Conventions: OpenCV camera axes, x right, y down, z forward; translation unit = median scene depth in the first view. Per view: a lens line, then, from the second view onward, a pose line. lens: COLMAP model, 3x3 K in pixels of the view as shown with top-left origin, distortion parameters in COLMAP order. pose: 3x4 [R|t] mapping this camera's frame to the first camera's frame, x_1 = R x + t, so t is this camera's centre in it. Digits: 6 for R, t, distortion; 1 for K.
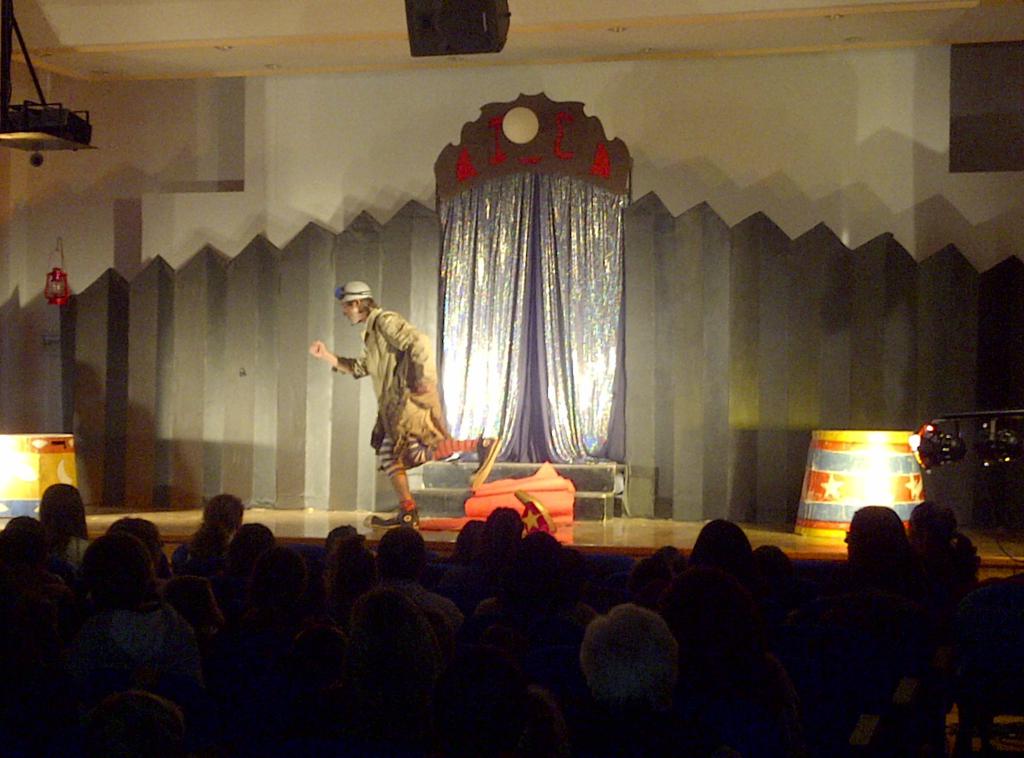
lens RADIAL K [[2106.3, 0, 503.8], [0, 2106.3, 381.5], [0, 0, 1]] dist [0.064087, 0.000000]
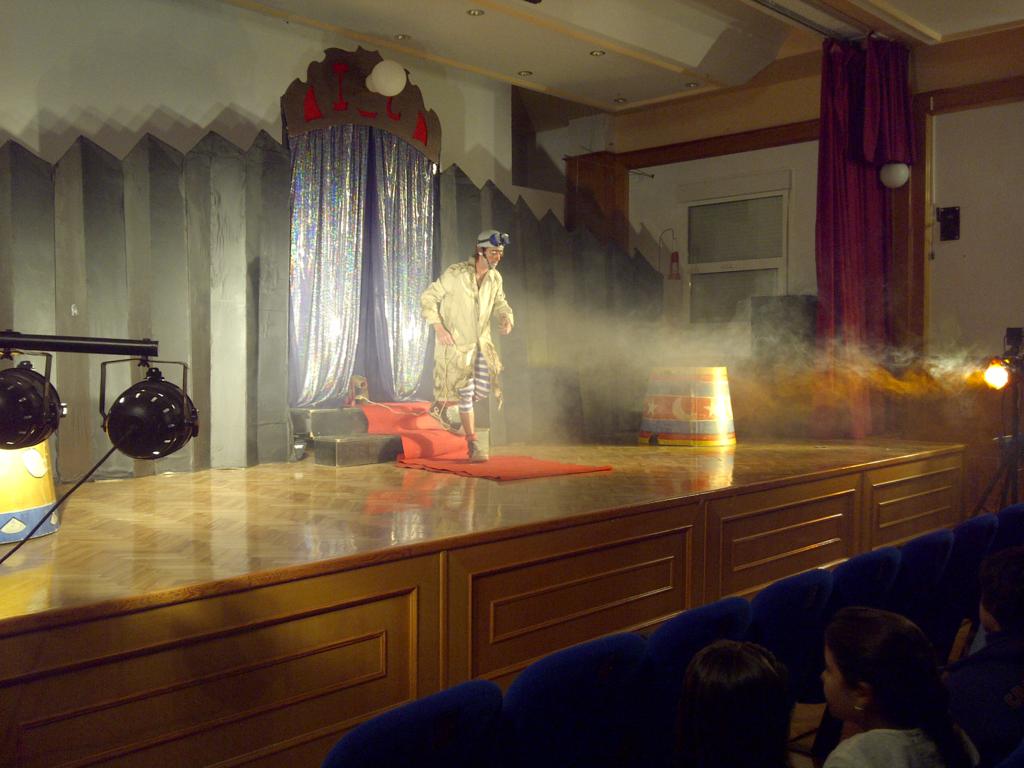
lens RADIAL K [[998.0, 0, 510.2], [0, 998.0, 386.5], [0, 0, 1]] dist [-0.007214, 0.000000]
pose [[0.436270, -0.037237, 0.899045, -0.400642], [-0.007109, 0.998970, 0.044825, 0.006917], [-0.899788, -0.025948, 0.435556, 0.710899]]
